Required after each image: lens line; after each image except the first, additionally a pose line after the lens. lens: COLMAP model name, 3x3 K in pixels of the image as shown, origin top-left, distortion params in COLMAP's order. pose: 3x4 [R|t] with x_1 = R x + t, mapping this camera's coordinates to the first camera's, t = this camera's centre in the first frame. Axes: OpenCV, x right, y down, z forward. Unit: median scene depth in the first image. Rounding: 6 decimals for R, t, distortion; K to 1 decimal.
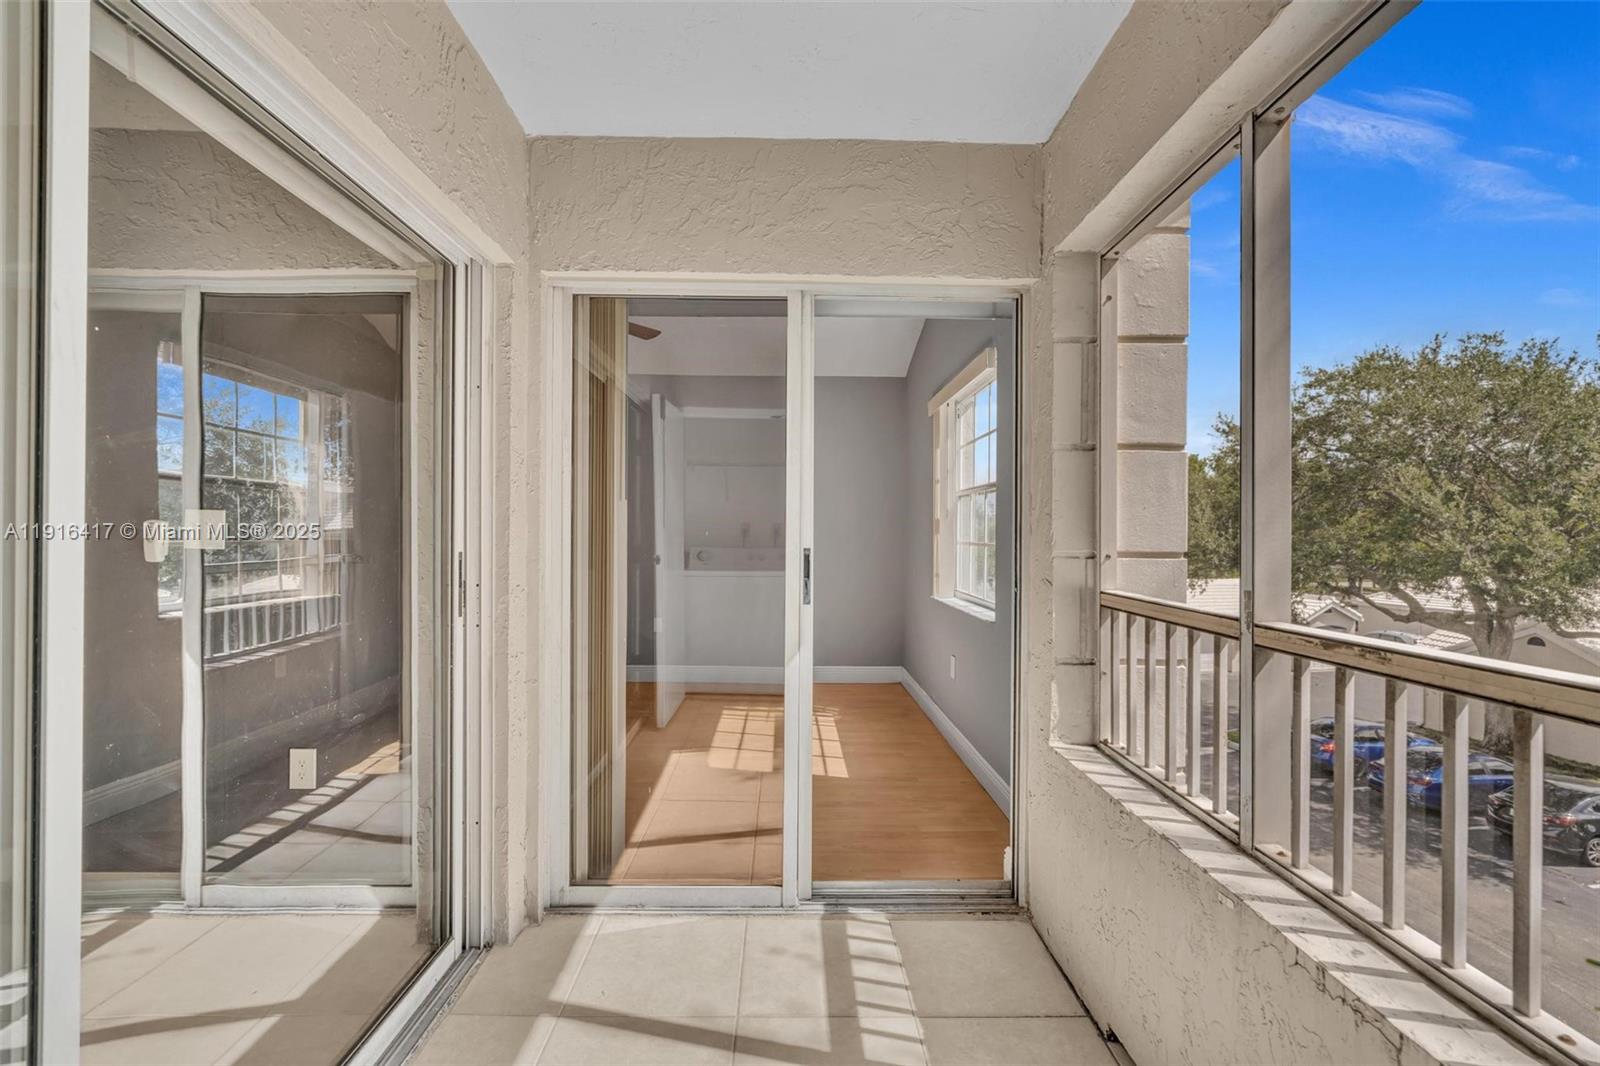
lens RADIAL K [[726.4, 0, 798.5], [0, 726.4, 532.3], [0, 0, 1]] dist [-0.000722, 0.001381]
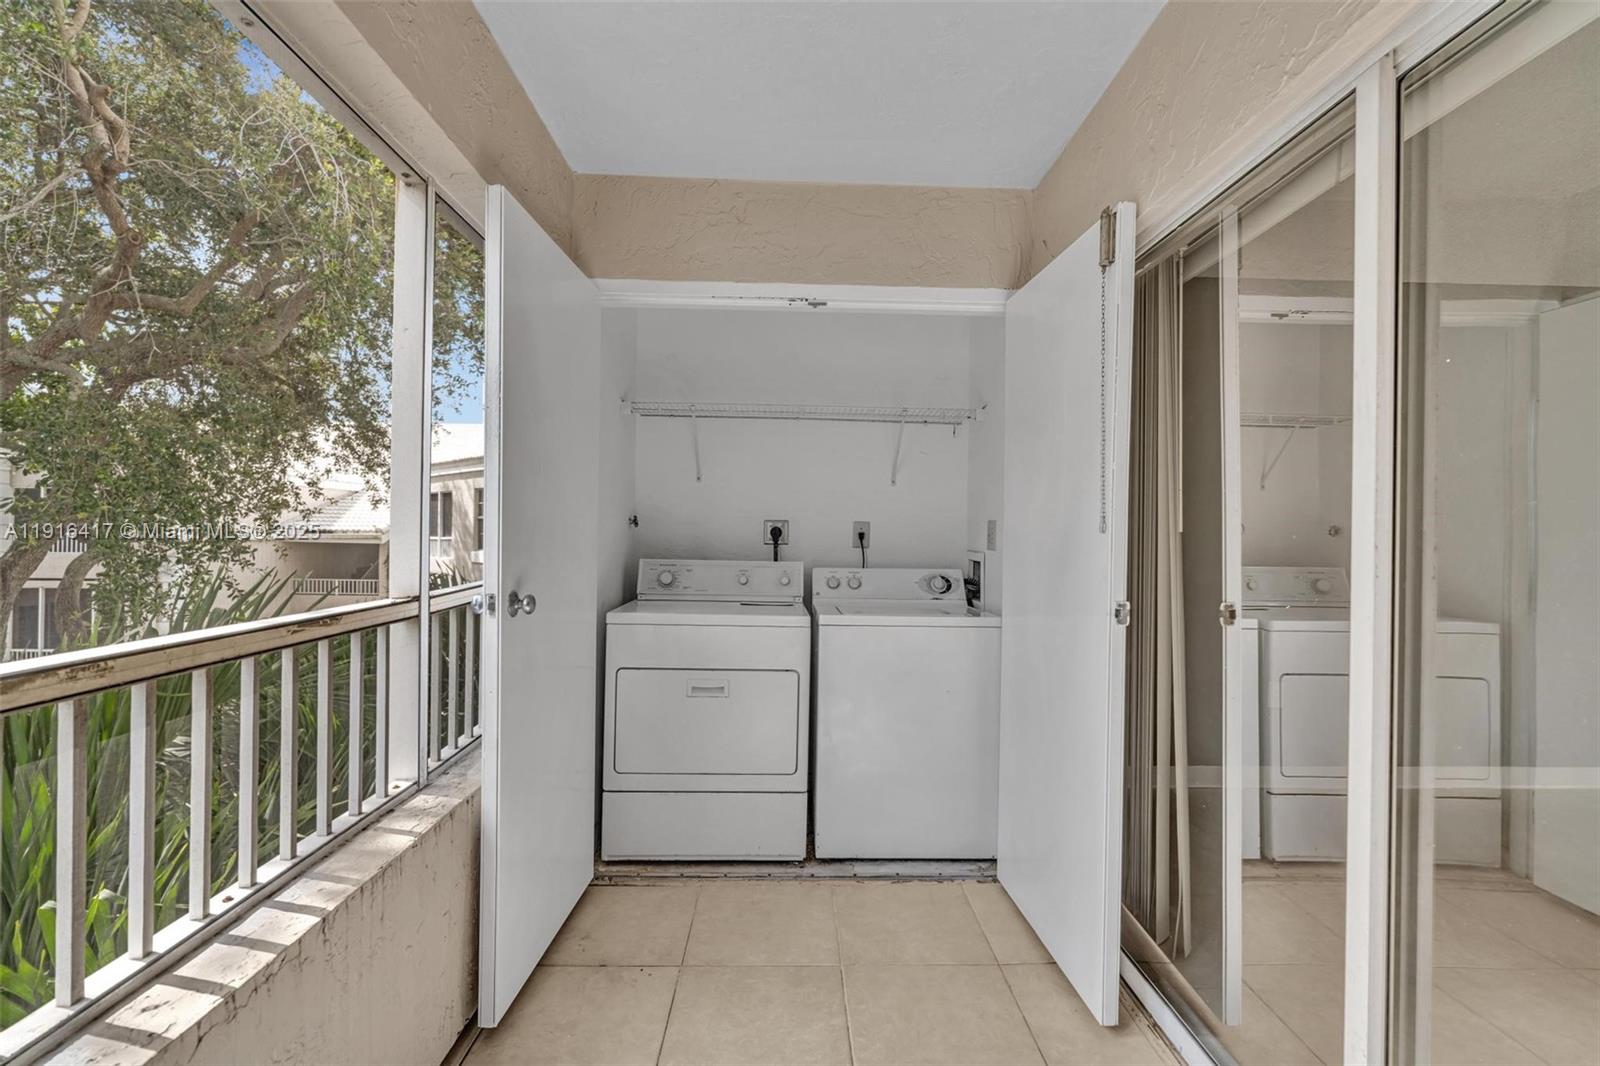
lens RADIAL K [[721.0, 0, 797.5], [0, 721.0, 530.8], [0, 0, 1]] dist [-0.001449, 0.000182]
pose [[-0.999875, -0.015753, -0.001196, 0.015404], [-0.015748, 0.999866, -0.004430, 0.006060], [0.001266, -0.004411, -0.999989, 1.710609]]
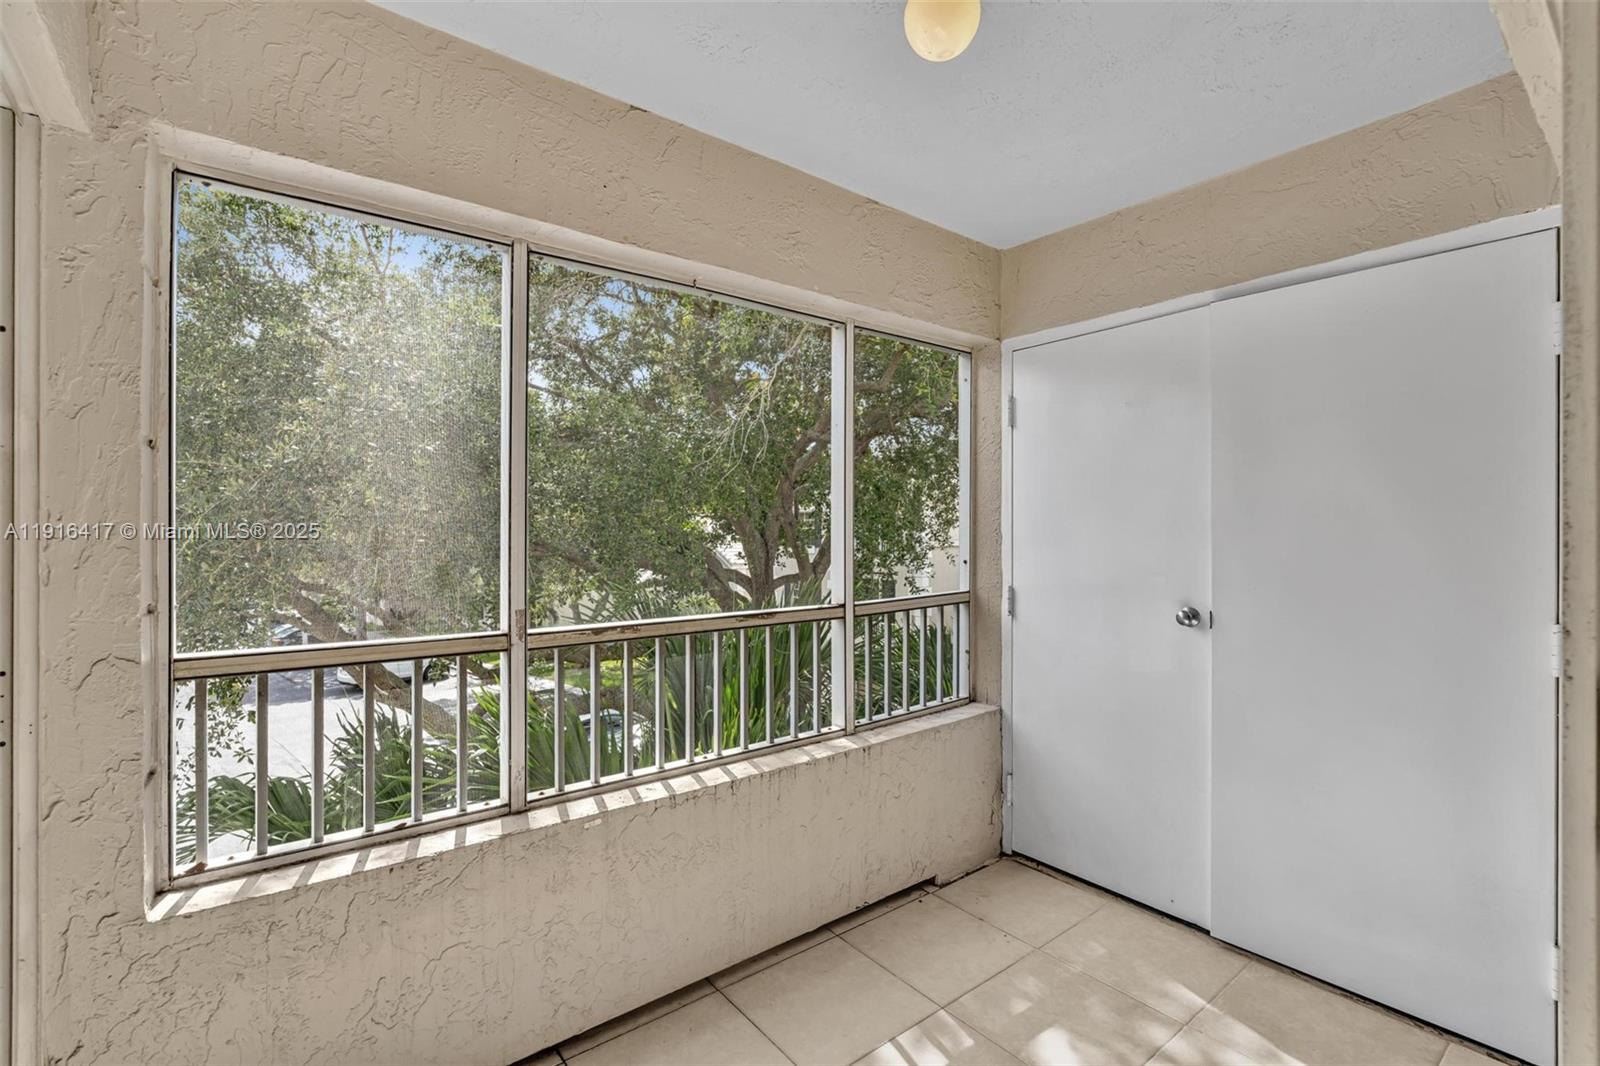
lens RADIAL K [[726.4, 0, 798.5], [0, 726.4, 532.3], [0, 0, 1]] dist [-0.000722, 0.001381]
pose [[-0.598851, -0.003866, 0.800851, -0.865914], [-0.001811, 0.999992, 0.003473, -0.076984], [-0.800859, 0.000629, -0.598853, 1.664672]]
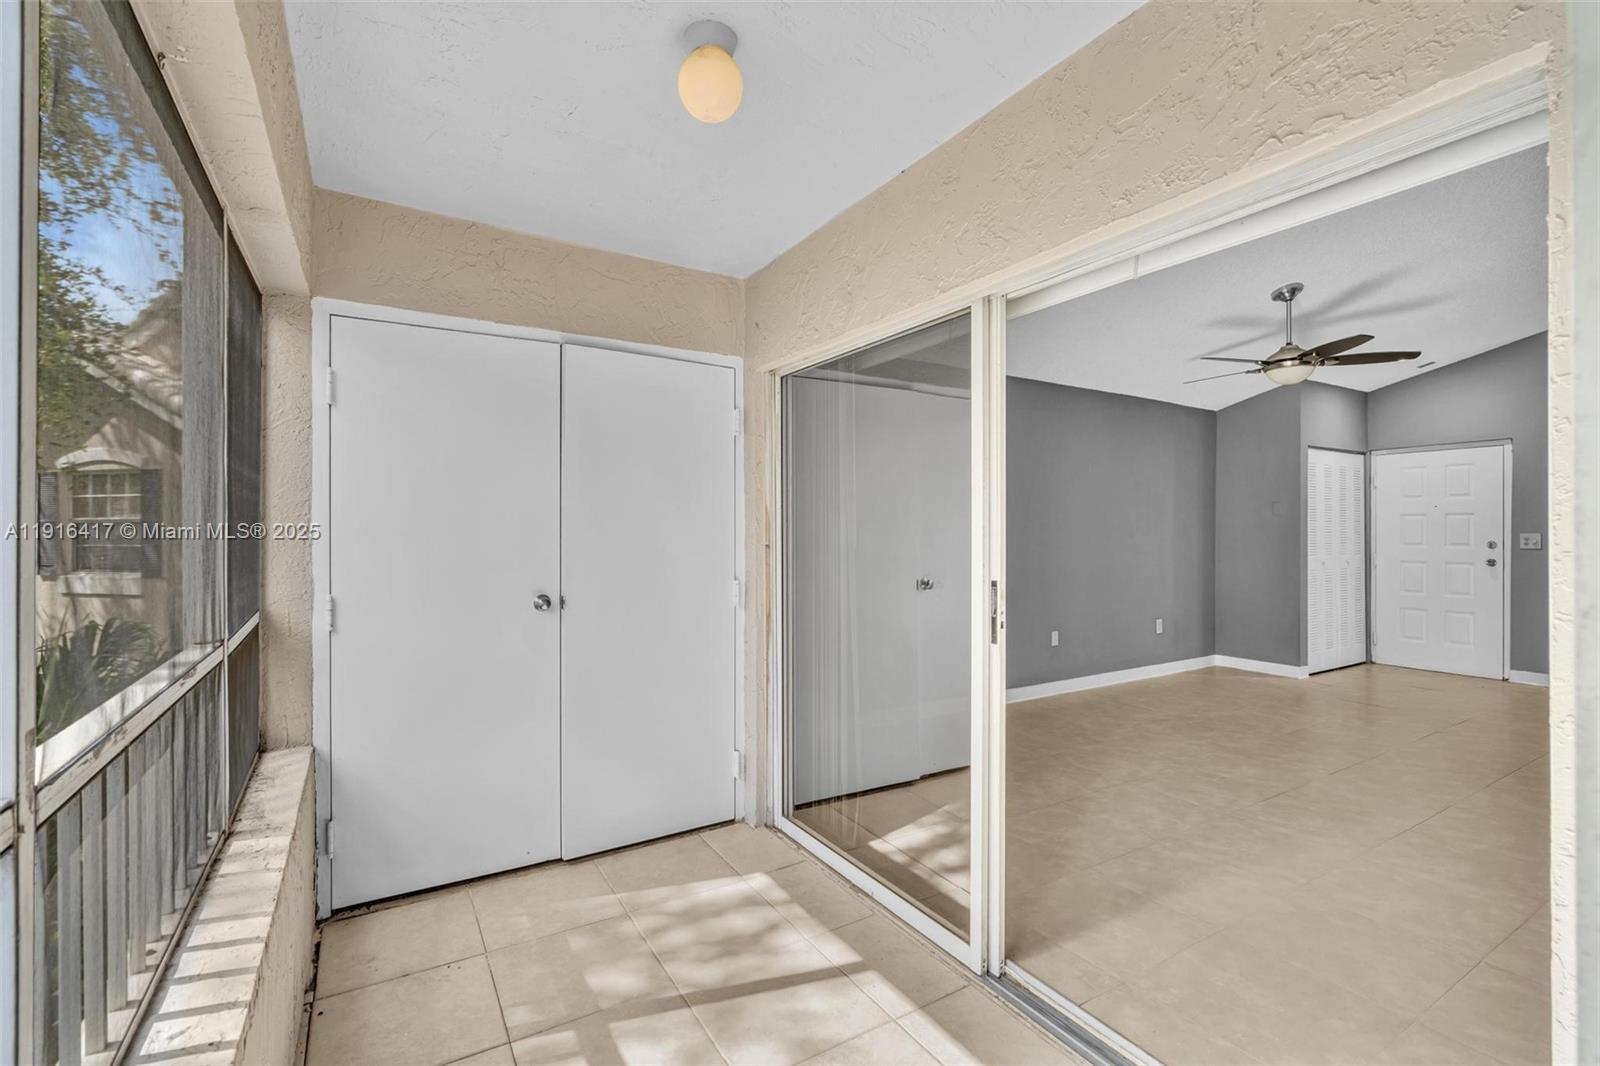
lens RADIAL K [[726.4, 0, 798.5], [0, 726.4, 532.3], [0, 0, 1]] dist [-0.000722, 0.001381]
pose [[-0.865672, -0.002107, -0.500607, 0.505992], [-0.002019, 0.999998, -0.000717, -0.066595], [0.500607, 0.000390, -0.865675, 2.045888]]
